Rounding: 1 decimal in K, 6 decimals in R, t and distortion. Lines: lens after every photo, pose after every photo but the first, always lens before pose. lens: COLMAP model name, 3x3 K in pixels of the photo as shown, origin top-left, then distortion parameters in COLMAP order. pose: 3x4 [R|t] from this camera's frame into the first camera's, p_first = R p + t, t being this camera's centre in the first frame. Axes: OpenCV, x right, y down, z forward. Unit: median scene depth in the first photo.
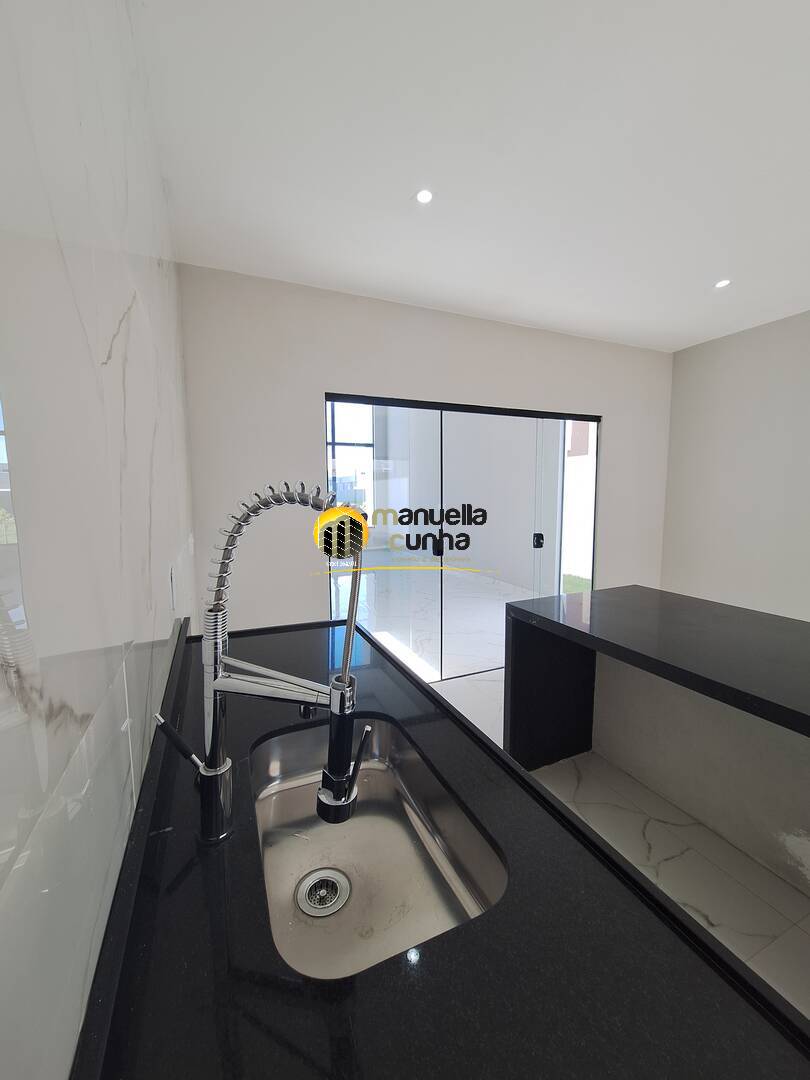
lens RADIAL K [[436.2, 0, 407.6], [0, 436.2, 533.9], [0, 0, 1]] dist [-0.007405, 0.003470]
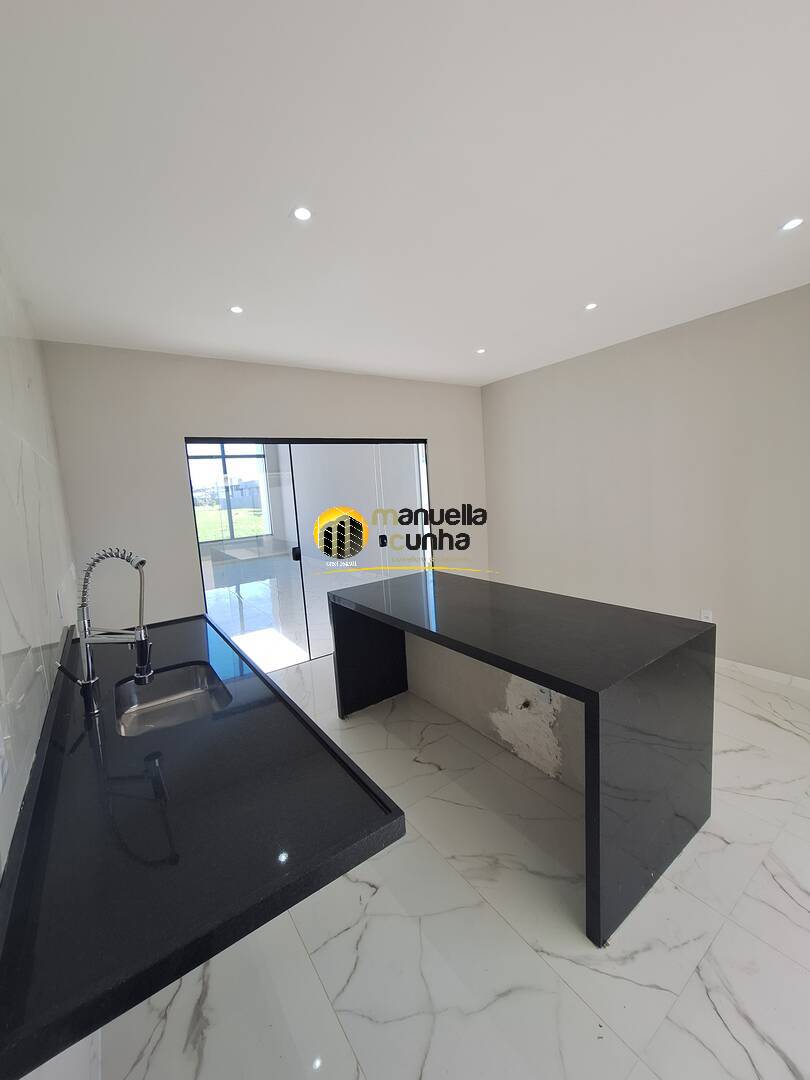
lens RADIAL K [[436.2, 0, 409.3], [0, 436.2, 533.9], [0, 0, 1]] dist [-0.007405, 0.003470]
pose [[0.978130, -0.079327, 0.192271, 0.231563], [0.078271, 0.996846, 0.013090, -0.026853], [-0.192703, 0.002246, 0.981255, -0.438526]]
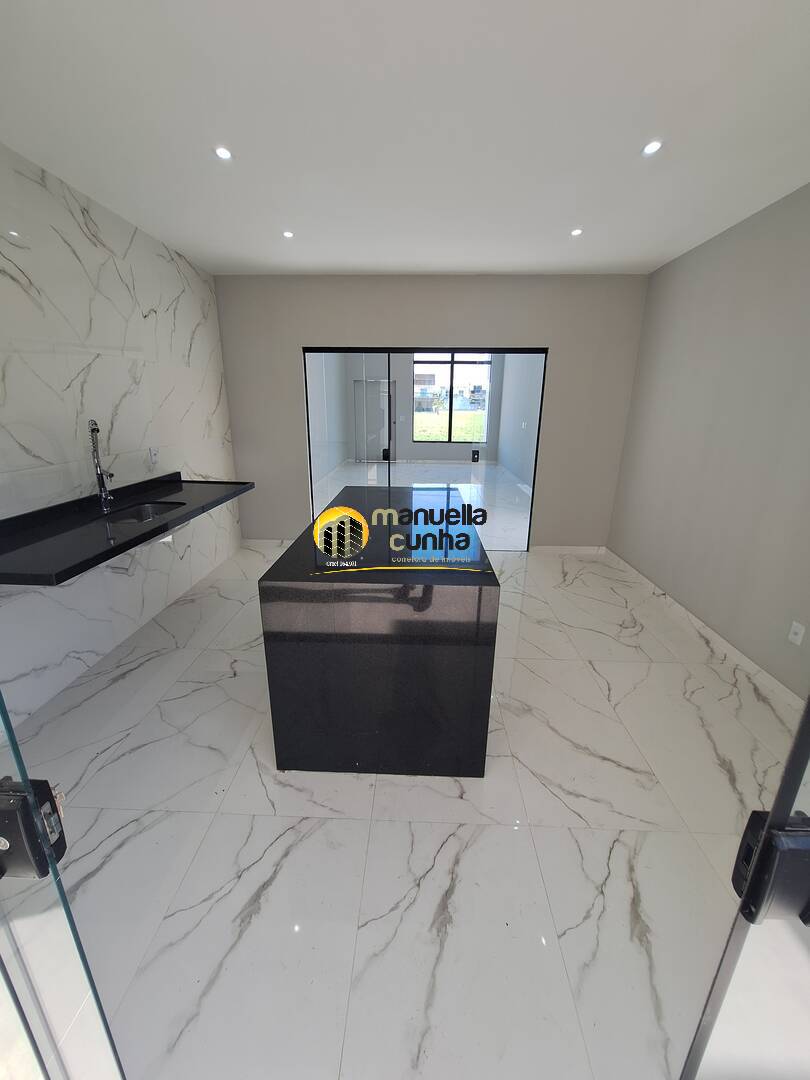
lens RADIAL K [[436.2, 0, 407.7], [0, 436.2, 536.8], [0, 0, 1]] dist [-0.007405, 0.003470]
pose [[0.894635, 0.143818, -0.423018, 1.205853], [-0.057814, 0.976081, 0.209579, -0.016348], [0.443041, -0.163041, 0.881551, -0.417055]]
